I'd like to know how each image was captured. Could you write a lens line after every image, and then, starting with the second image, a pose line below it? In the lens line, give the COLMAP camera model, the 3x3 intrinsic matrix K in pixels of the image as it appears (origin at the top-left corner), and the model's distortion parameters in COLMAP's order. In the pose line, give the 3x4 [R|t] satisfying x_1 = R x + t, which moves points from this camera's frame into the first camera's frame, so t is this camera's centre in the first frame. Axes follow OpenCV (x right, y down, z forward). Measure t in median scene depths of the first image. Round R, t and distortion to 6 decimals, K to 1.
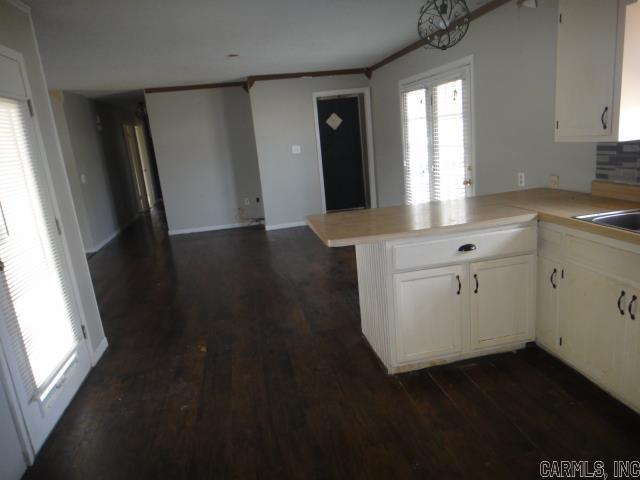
lens RADIAL K [[445.6, 0, 320.0], [0, 445.6, 240.0], [0, 0, 1]] dist [-0.003284, -0.003285]
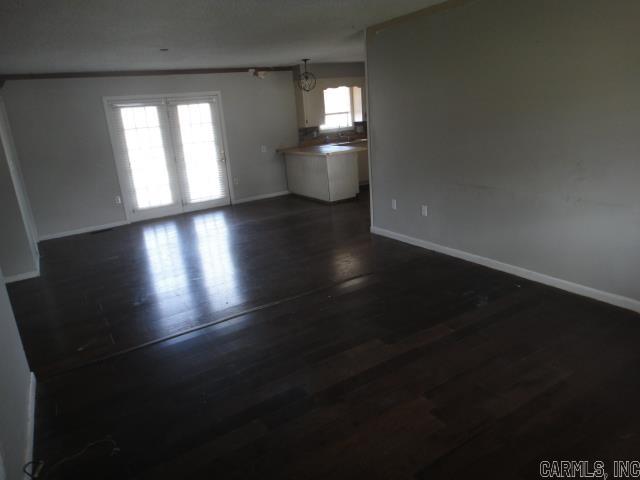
lens RADIAL K [[445.6, 0, 320.0], [0, 445.6, 240.0], [0, 0, 1]] dist [-0.003284, -0.003285]
pose [[-0.362565, -0.146423, 0.920384, -1.400207], [0.325612, 0.905440, 0.272313, -0.184053], [-0.873226, 0.398419, -0.280604, 1.191202]]
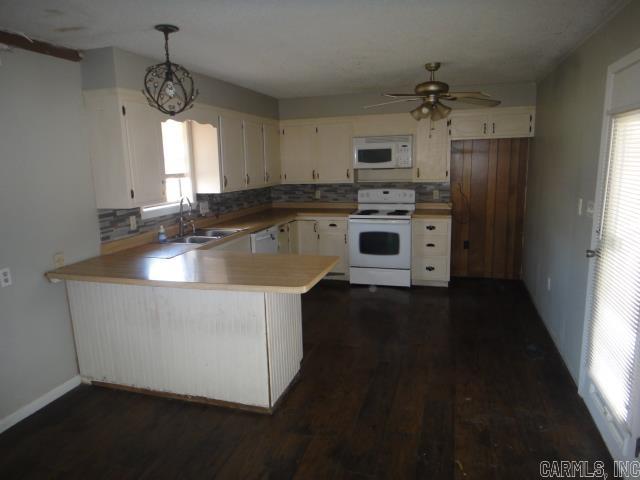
lens RADIAL K [[445.6, 0, 320.0], [0, 445.6, 240.0], [0, 0, 1]] dist [-0.003284, -0.003285]
pose [[-0.884120, 0.027162, 0.466470, -0.273396], [0.208392, 0.916446, 0.341612, -0.254555], [-0.418216, 0.399235, -0.815909, 1.025665]]
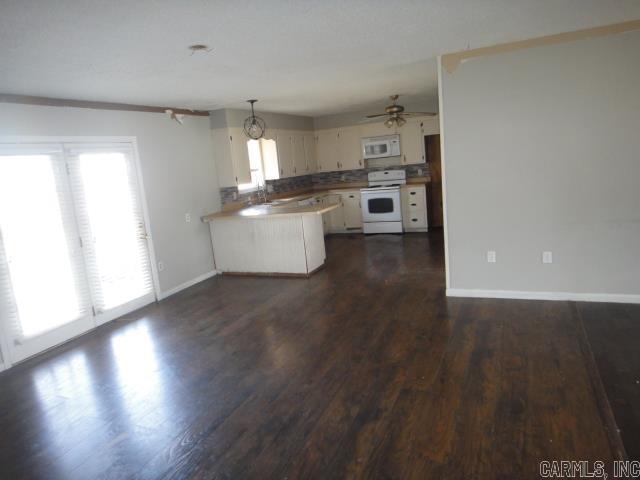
lens RADIAL K [[458.8, 0, 320.9], [0, 458.8, 234.2], [0, 0, 1]] dist [0.046877, -0.000625]
pose [[-0.813819, 0.073485, 0.576454, -0.715584], [0.295879, 0.906164, 0.302196, -0.343037], [-0.500155, 0.416493, -0.759196, 1.575249]]
